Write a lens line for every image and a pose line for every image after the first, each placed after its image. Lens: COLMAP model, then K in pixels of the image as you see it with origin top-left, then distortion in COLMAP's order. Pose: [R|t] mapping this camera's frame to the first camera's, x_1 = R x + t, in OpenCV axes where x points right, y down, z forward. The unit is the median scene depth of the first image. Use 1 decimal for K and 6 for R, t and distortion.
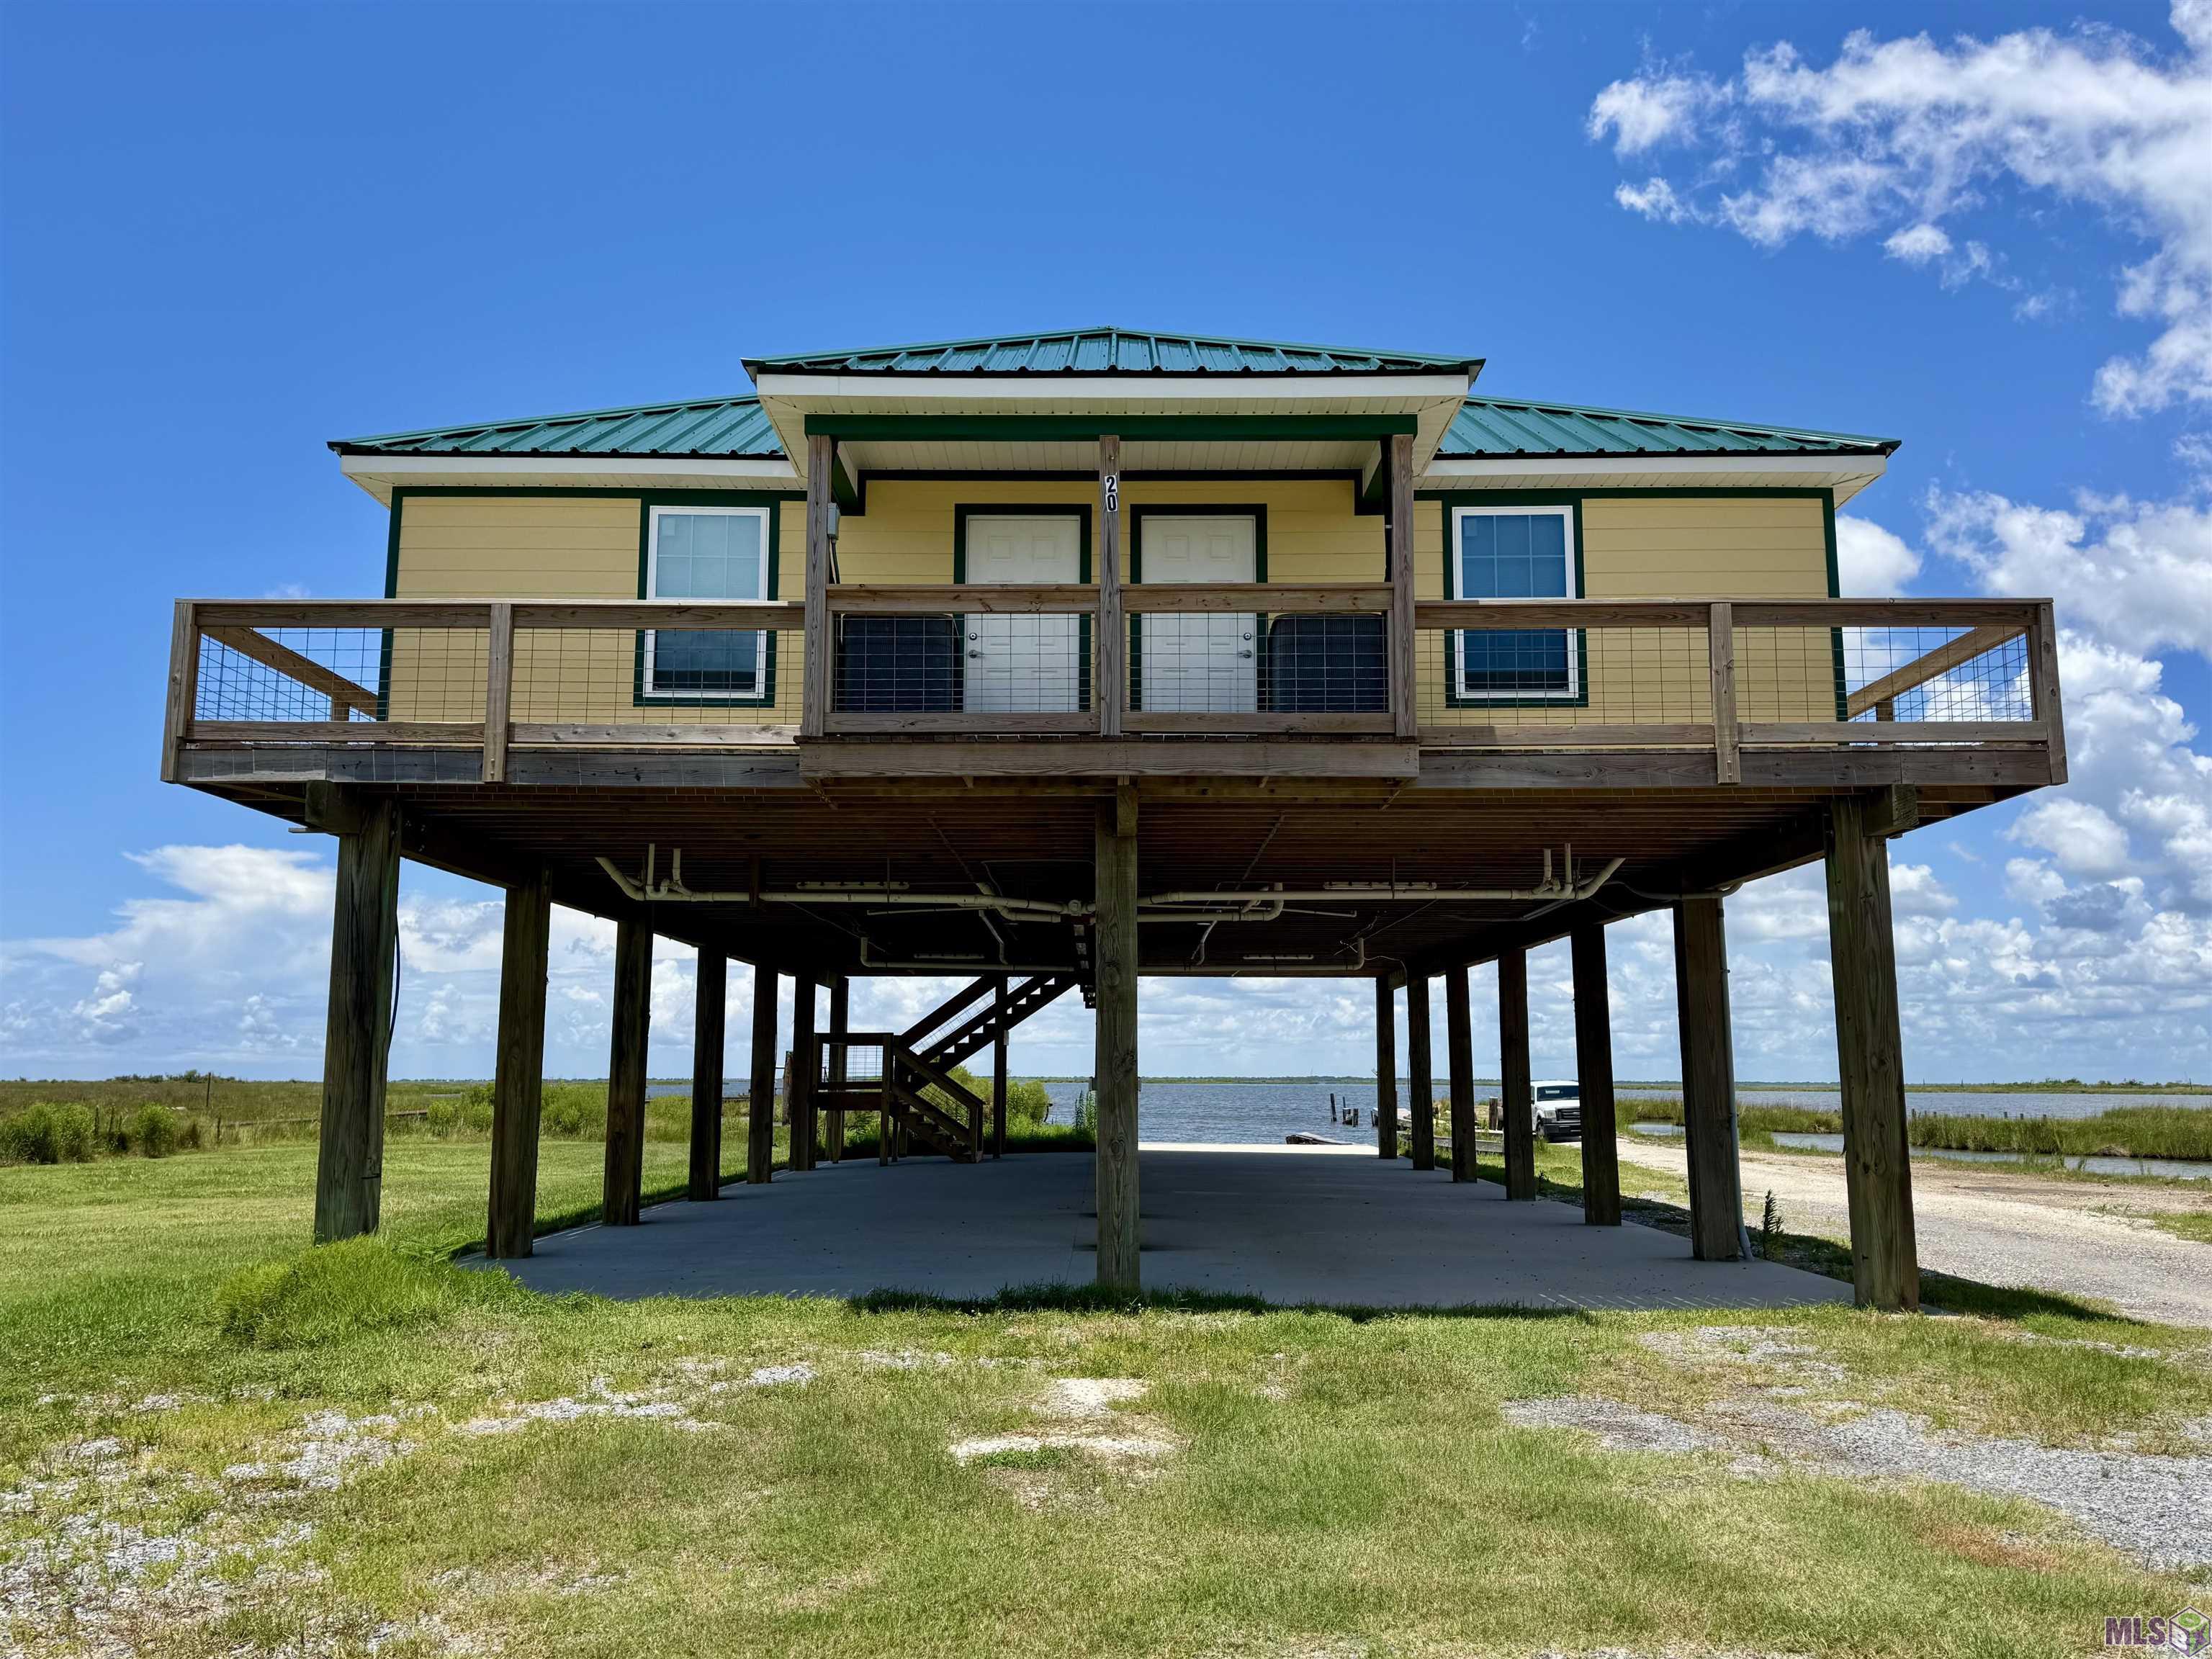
lens RADIAL K [[1609.5, 0, 1106.5], [0, 1609.5, 843.6], [0, 0, 1]] dist [0.100842, -0.147984]
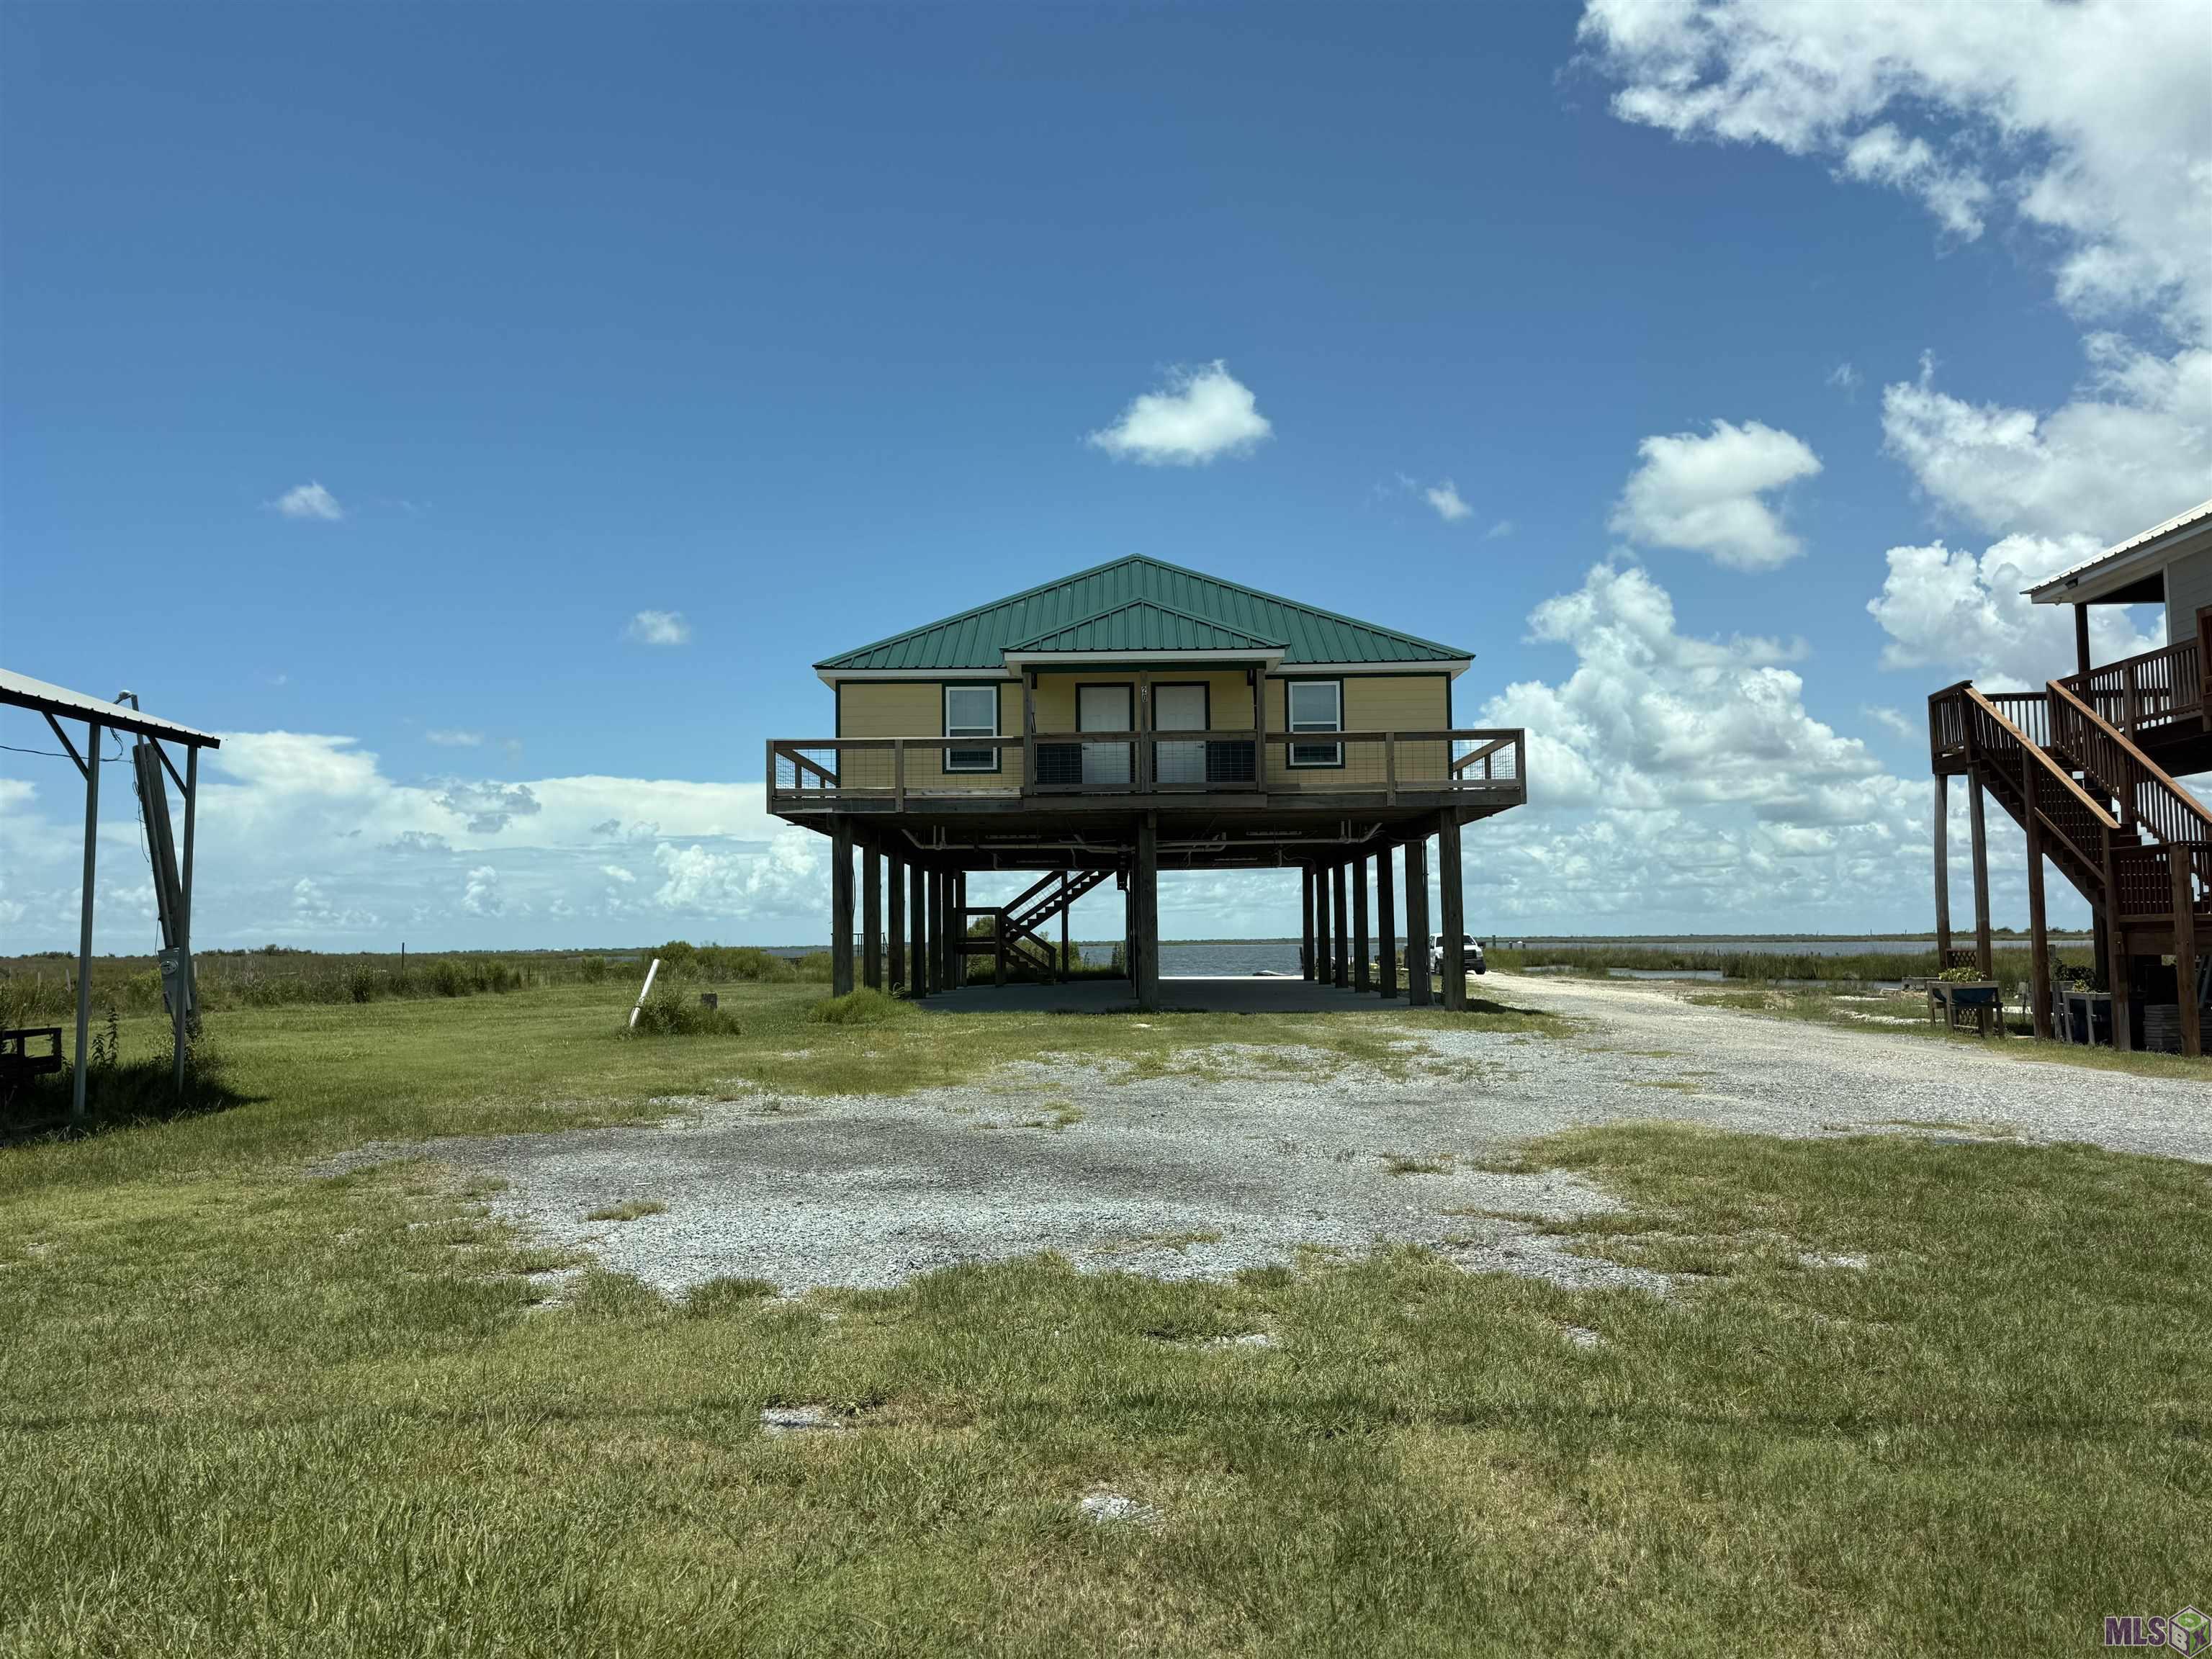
lens RADIAL K [[1538.1, 0, 1117.0], [0, 1538.1, 838.1], [0, 0, 1]] dist [0.098837, -0.128954]
pose [[0.999897, -0.013913, 0.003538, -0.047739], [0.013600, 0.996939, 0.076996, -0.168542], [-0.004599, -0.076940, 0.997025, -1.311069]]
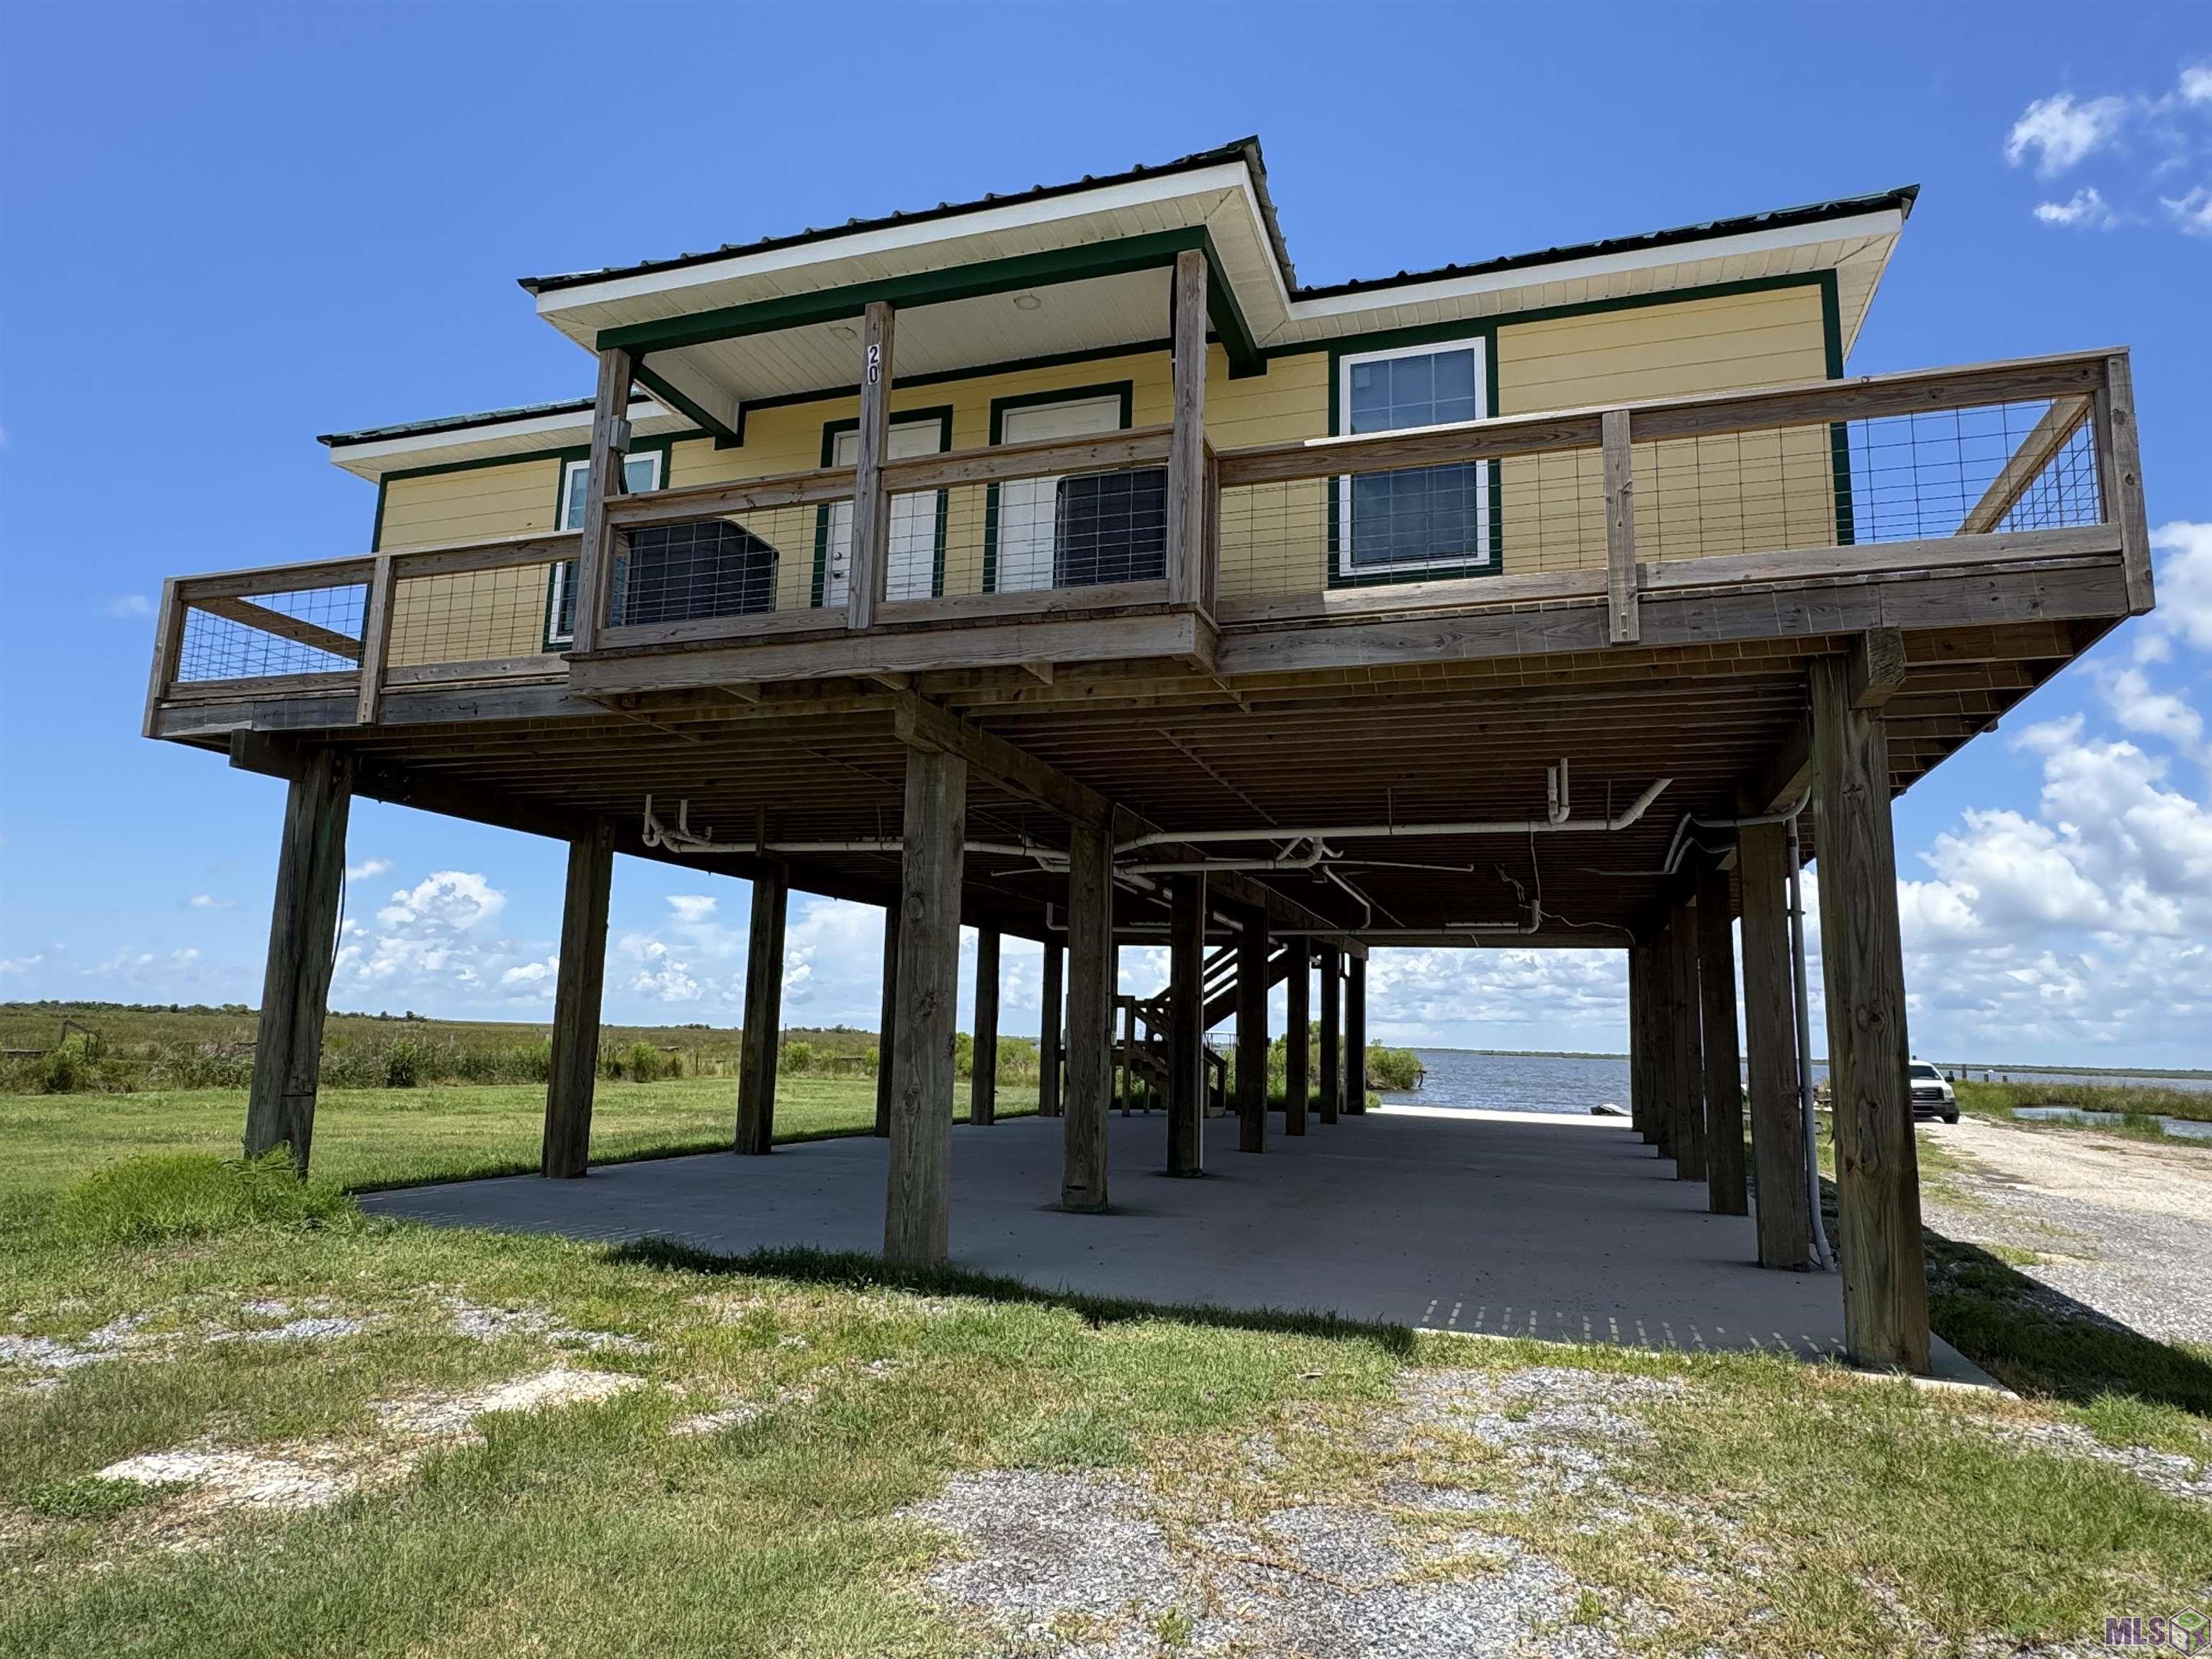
lens RADIAL K [[1342.7, 0, 1099.6], [0, 1342.7, 821.6], [0, 0, 1]] dist [-0.040231, 0.051722]
pose [[0.947611, -0.025990, -0.318369, 0.330632], [0.019003, 0.999506, -0.025031, 0.053935], [0.318862, 0.017670, 0.947636, 0.322773]]
